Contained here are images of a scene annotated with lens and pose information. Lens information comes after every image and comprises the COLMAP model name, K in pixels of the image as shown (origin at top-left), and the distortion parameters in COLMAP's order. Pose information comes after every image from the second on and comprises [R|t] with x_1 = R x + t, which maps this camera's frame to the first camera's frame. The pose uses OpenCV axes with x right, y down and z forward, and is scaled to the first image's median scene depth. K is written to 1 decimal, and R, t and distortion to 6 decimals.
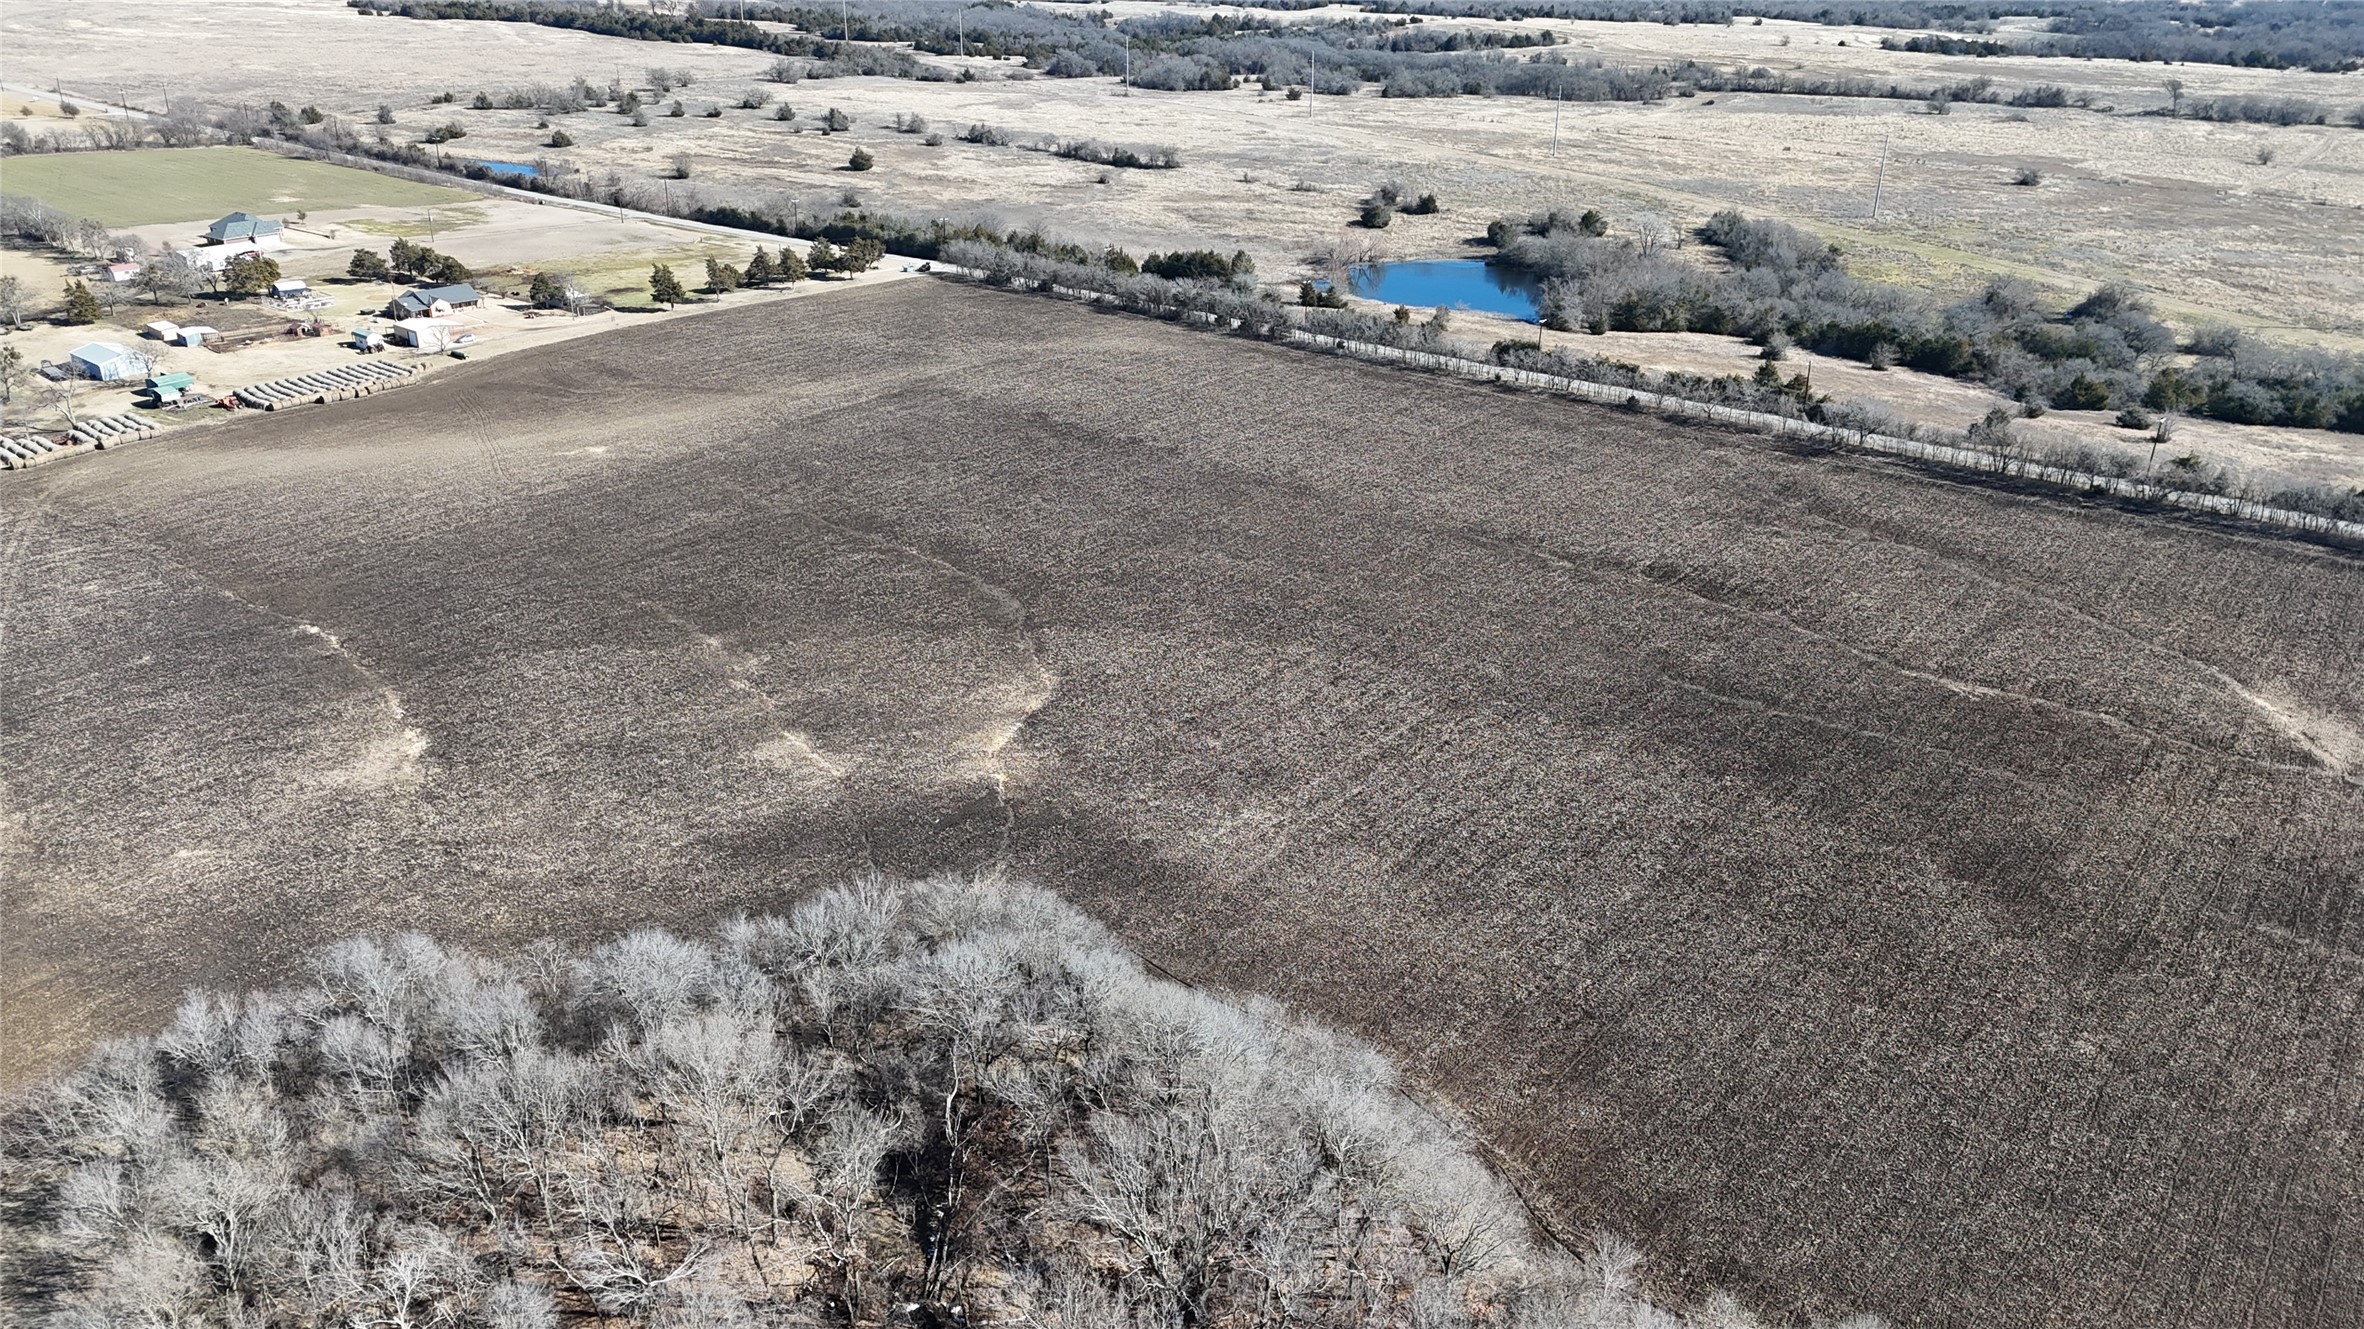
lens RADIAL K [[1733.6, 0, 1183.3], [0, 1733.6, 668.1], [0, 0, 1]] dist [0.078645, -0.071326]
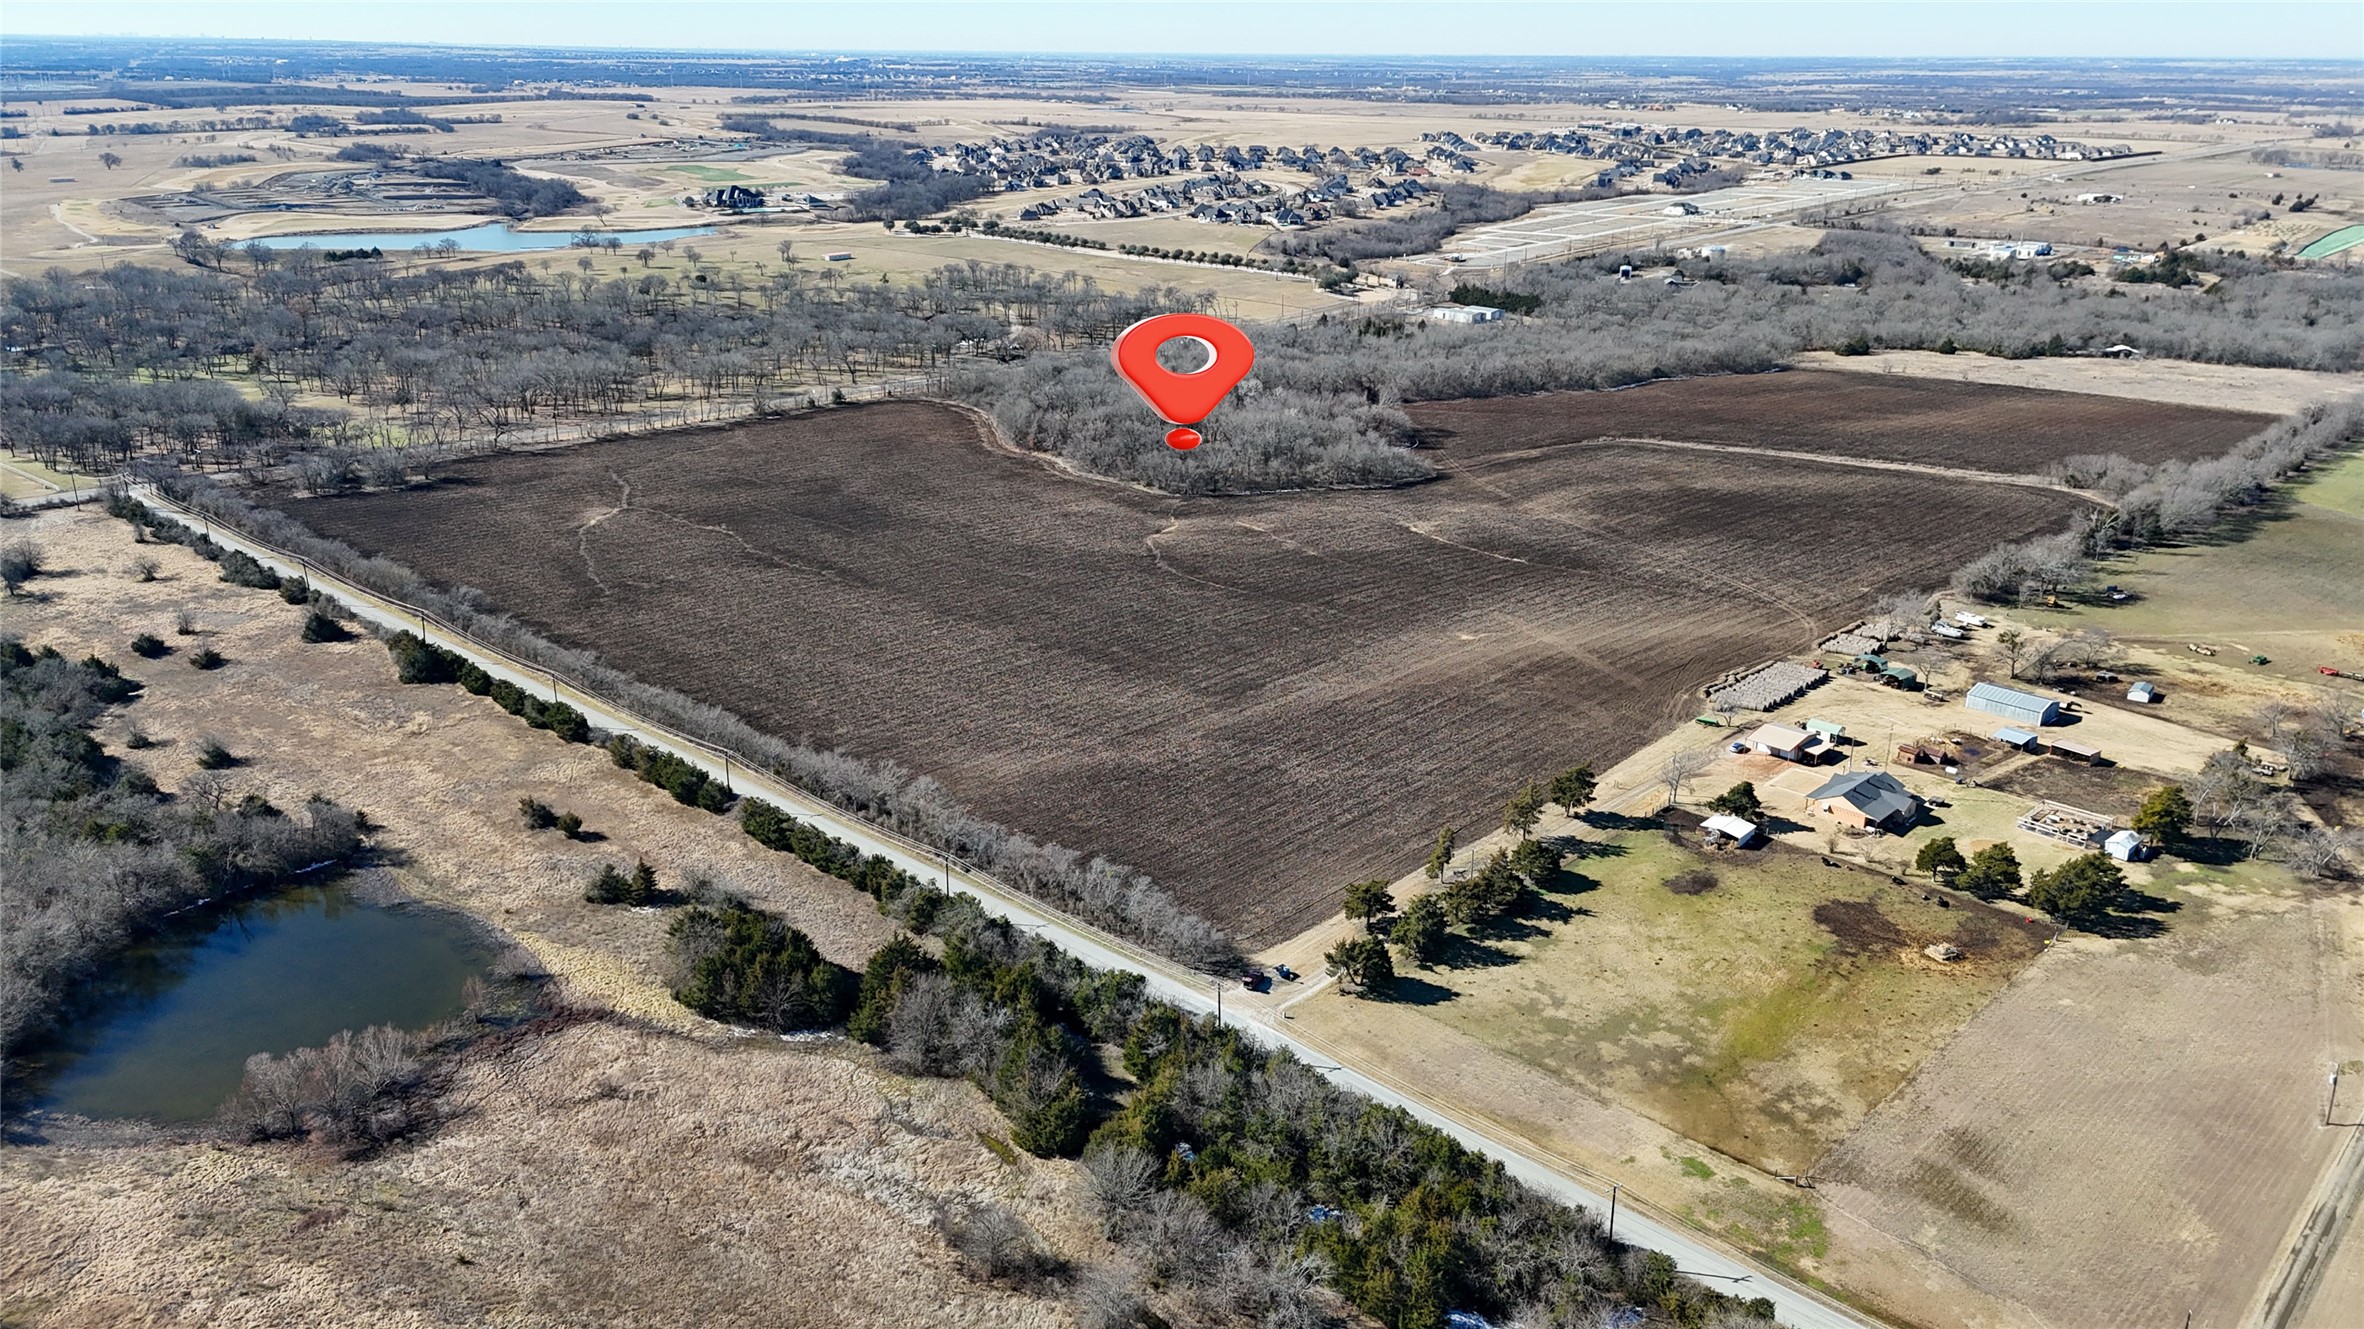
lens RADIAL K [[1733.6, 0, 1188.4], [0, 1733.6, 664.8], [0, 0, 1]] dist [0.078645, -0.071326]
pose [[-0.993254, -0.059067, 0.099789, -0.109310], [0.026292, 0.723421, 0.689907, -0.420953], [-0.112940, 0.687876, -0.716987, 0.823482]]
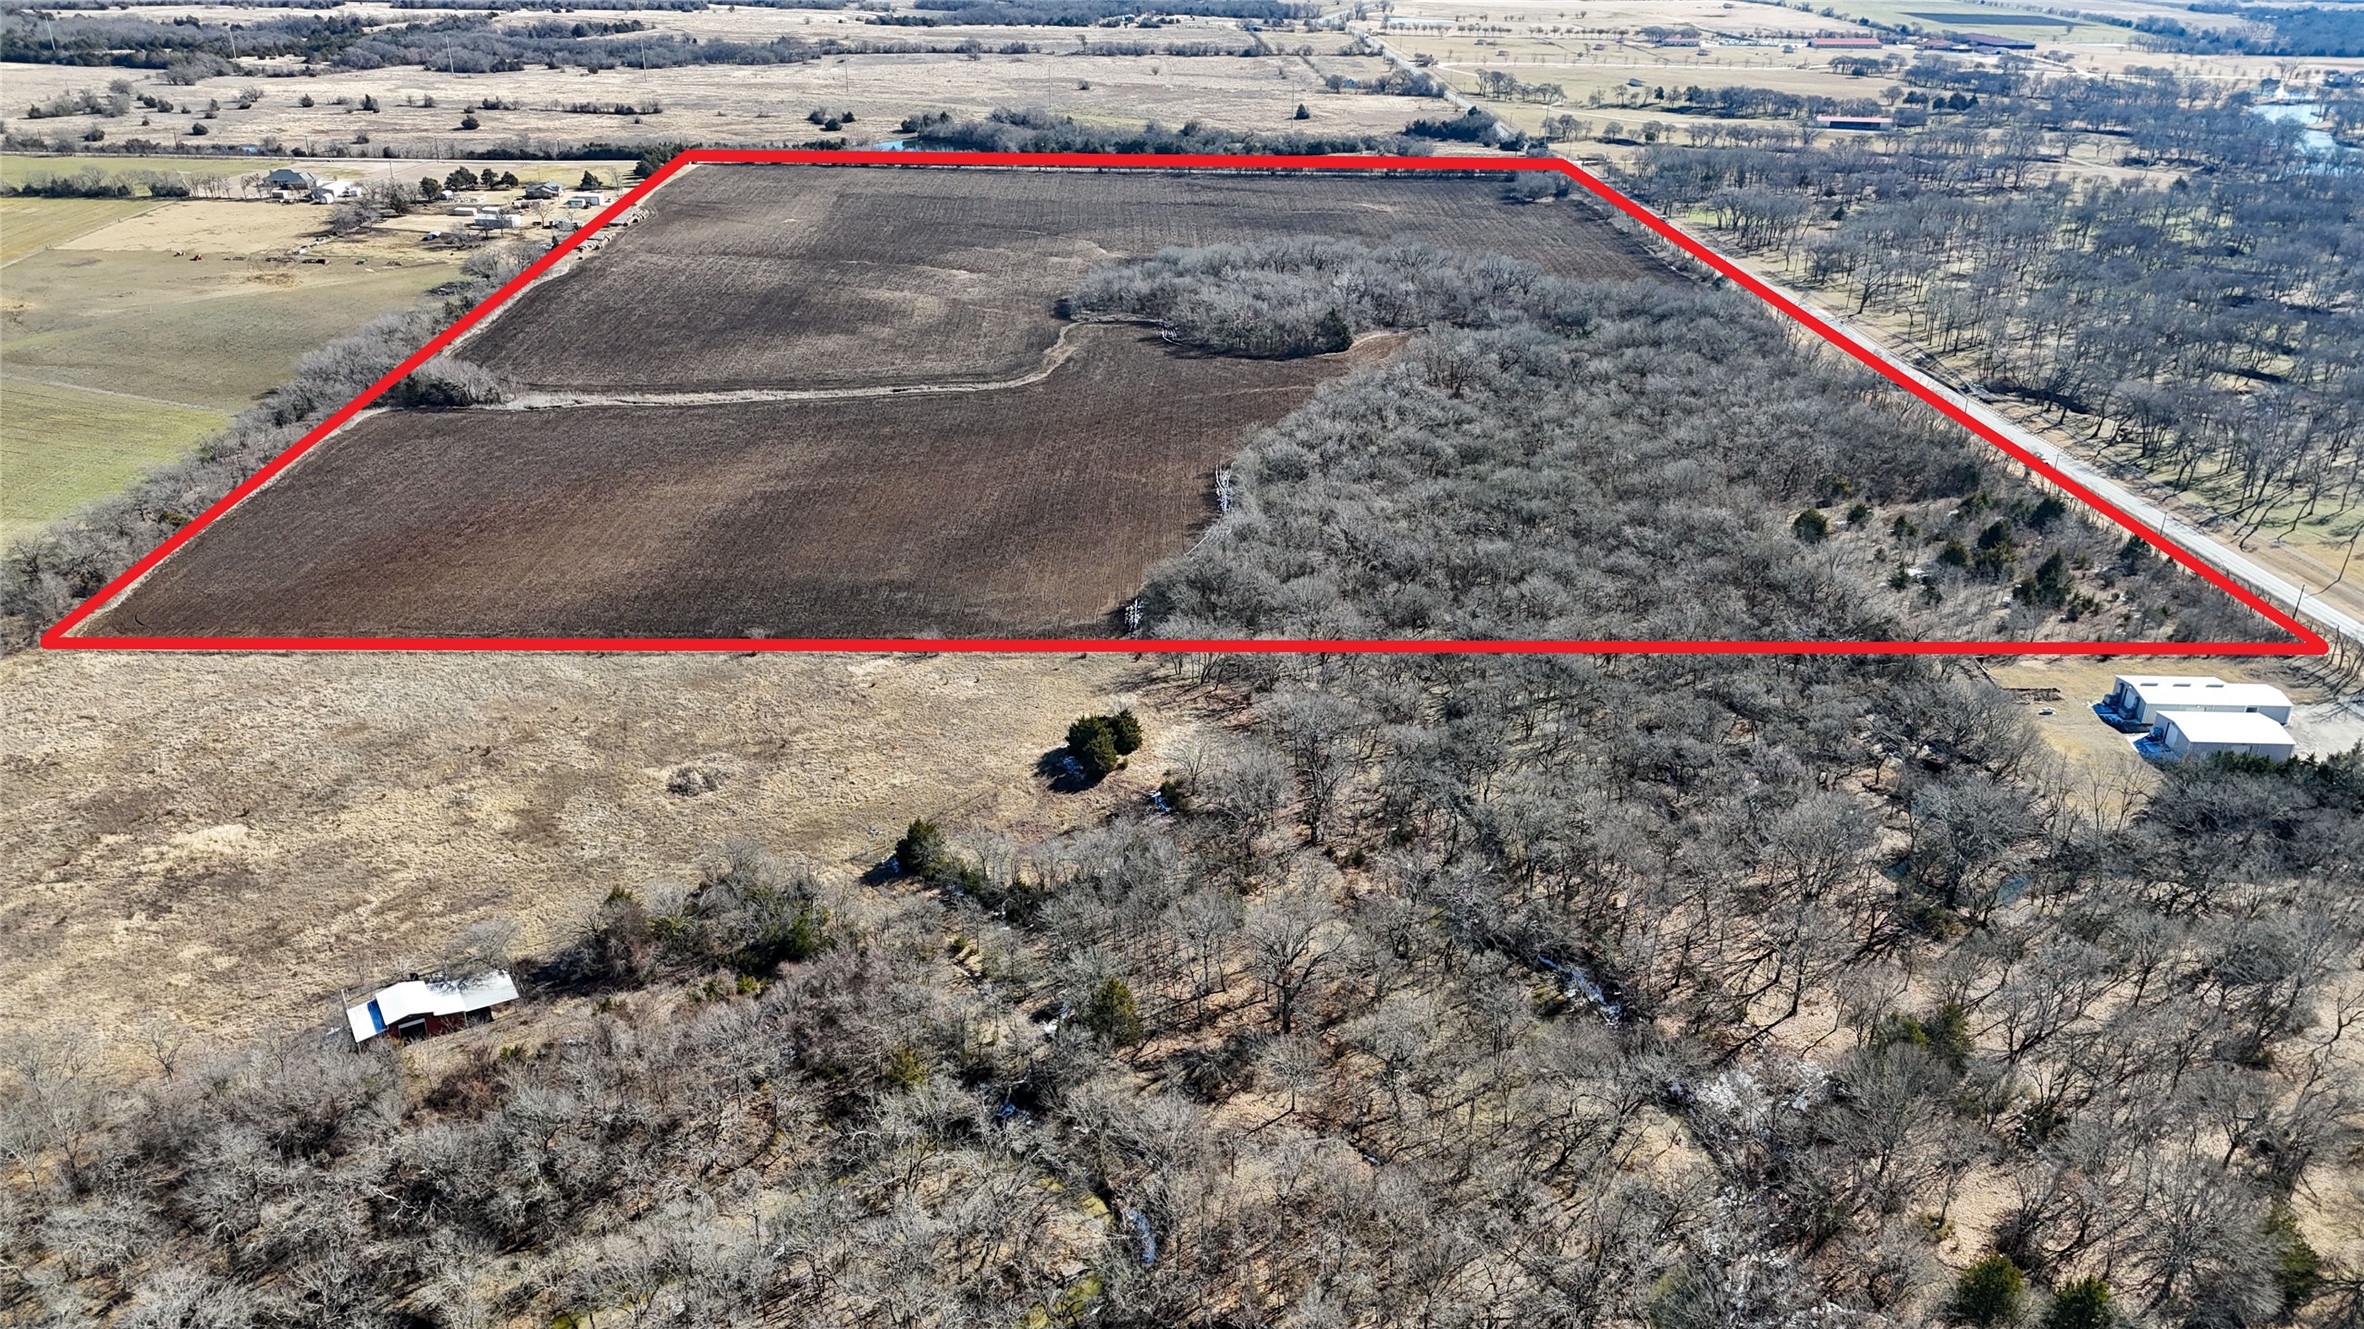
lens RADIAL K [[1733.6, 0, 1184.3], [0, 1733.6, 660.5], [0, 0, 1]] dist [0.078645, -0.071326]
pose [[0.762860, -0.264568, 0.589956, -0.611822], [0.259716, 0.960989, 0.095126, 0.146674], [-0.592108, 0.080653, 0.801812, -0.467526]]
